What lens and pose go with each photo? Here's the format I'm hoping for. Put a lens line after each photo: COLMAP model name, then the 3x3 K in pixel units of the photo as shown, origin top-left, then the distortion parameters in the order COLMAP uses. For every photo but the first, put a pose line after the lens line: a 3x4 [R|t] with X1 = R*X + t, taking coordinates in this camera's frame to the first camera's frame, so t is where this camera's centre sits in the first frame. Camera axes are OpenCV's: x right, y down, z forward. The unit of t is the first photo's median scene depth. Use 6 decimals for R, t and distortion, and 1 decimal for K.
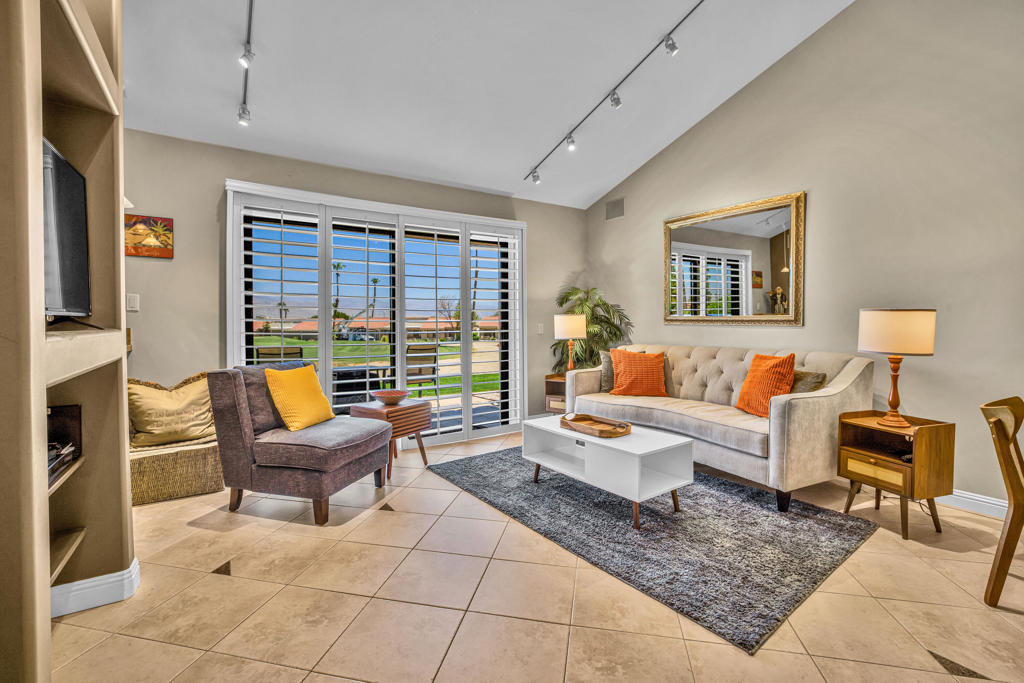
lens RADIAL K [[434.8, 0, 505.0], [0, 434.8, 332.1], [0, 0, 1]] dist [-0.001010, 0.000368]
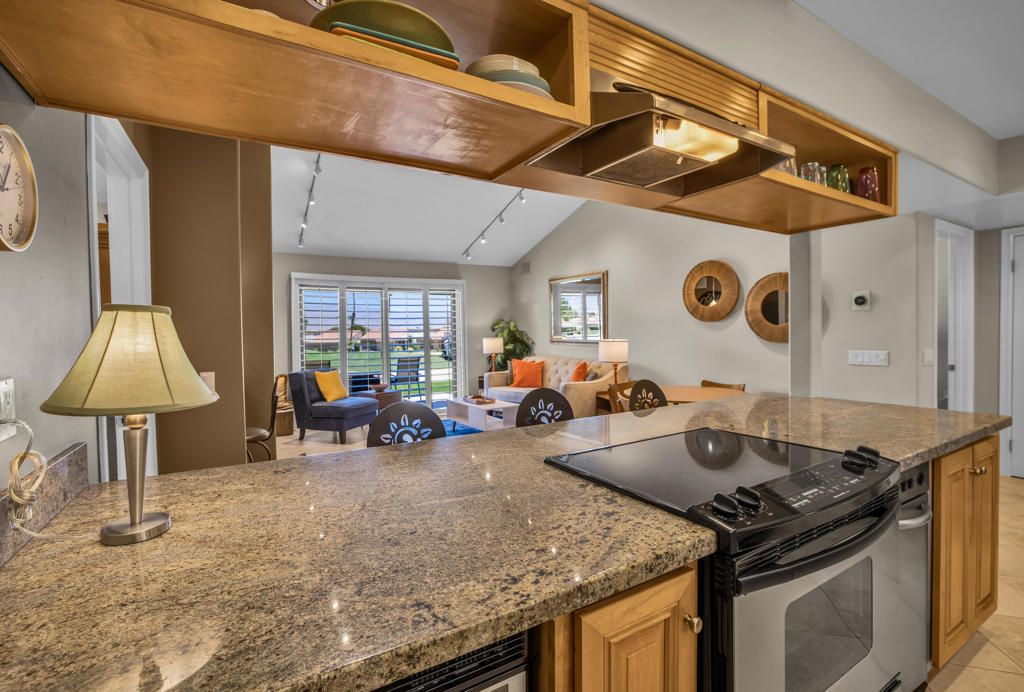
lens RADIAL K [[428.7, 0, 487.8], [0, 428.7, 346.9], [0, 0, 1]] dist [0.001114, -0.000025]
pose [[0.997672, -0.009274, -0.067560, 0.287052], [0.010251, 0.999848, 0.014135, -0.036666], [0.067418, -0.014795, 0.997615, -0.693022]]
